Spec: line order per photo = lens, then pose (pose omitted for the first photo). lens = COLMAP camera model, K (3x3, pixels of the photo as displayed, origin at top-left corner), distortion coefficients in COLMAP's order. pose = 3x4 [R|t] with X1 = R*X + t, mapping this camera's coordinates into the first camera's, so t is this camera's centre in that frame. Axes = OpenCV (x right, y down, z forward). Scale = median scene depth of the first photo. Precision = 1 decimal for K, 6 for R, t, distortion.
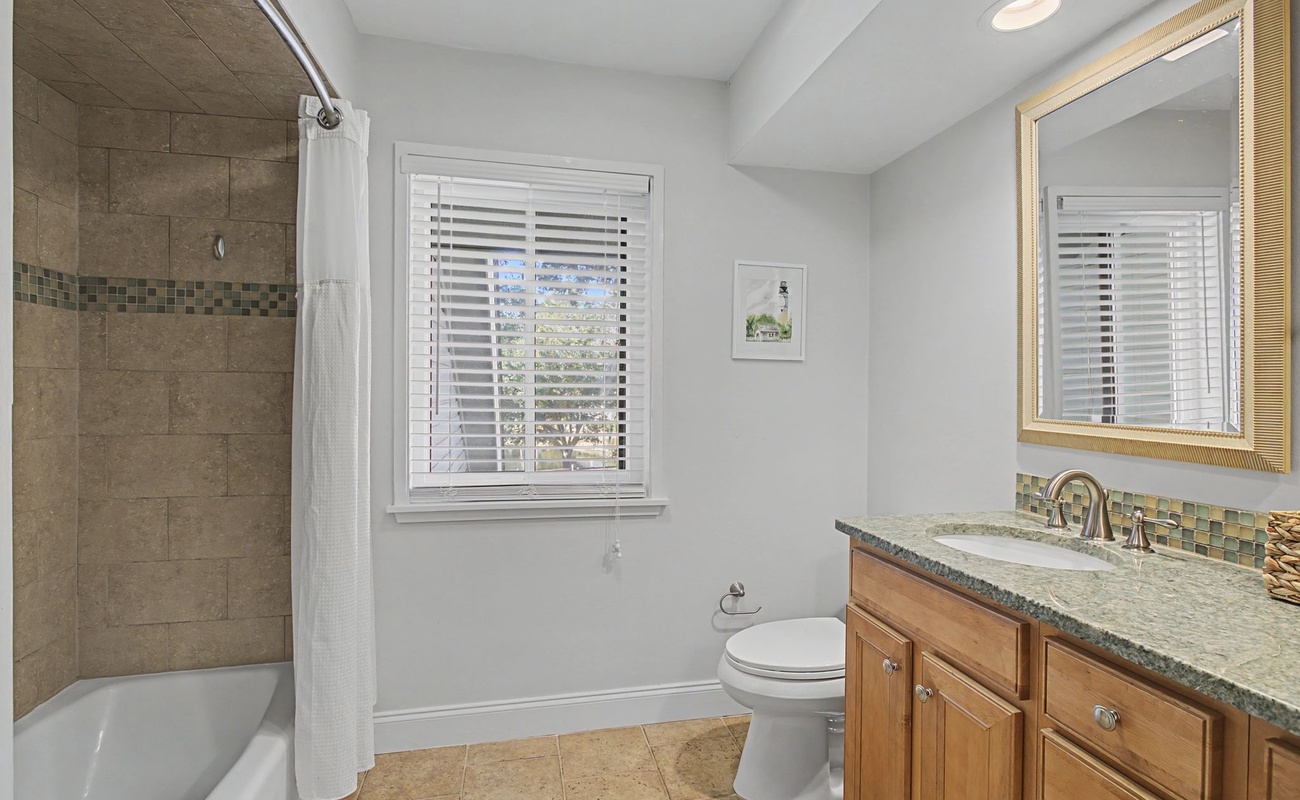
lens RADIAL K [[622.6, 0, 648.6], [0, 622.6, 395.6], [0, 0, 1]] dist [-0.000617, 0.000831]
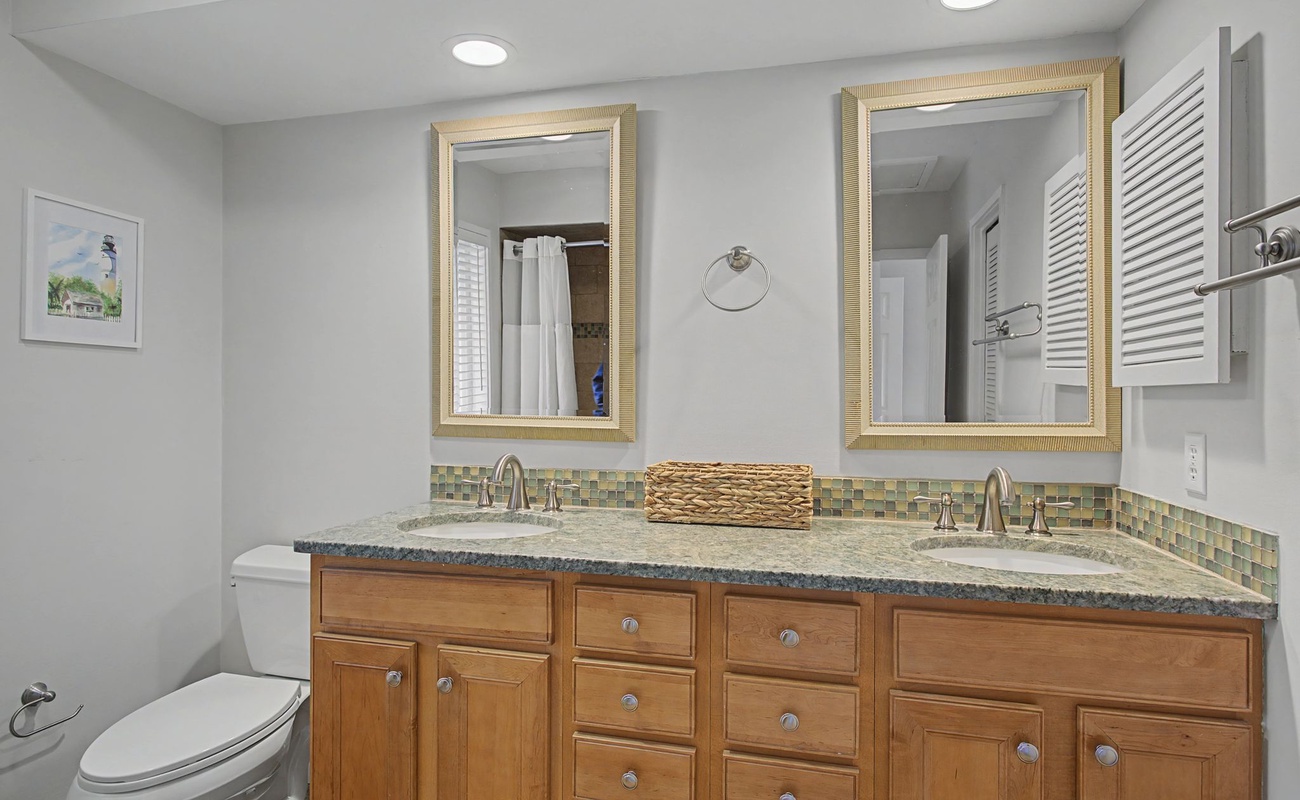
lens RADIAL K [[680.5, 0, 649.3], [0, 680.5, 392.6], [0, 0, 1]] dist [-0.005605, -0.000782]
pose [[0.433432, -0.007050, 0.901159, -0.358835], [0.009105, 0.999953, 0.003444, -0.001676], [-0.901140, 0.006713, 0.433476, 0.183093]]
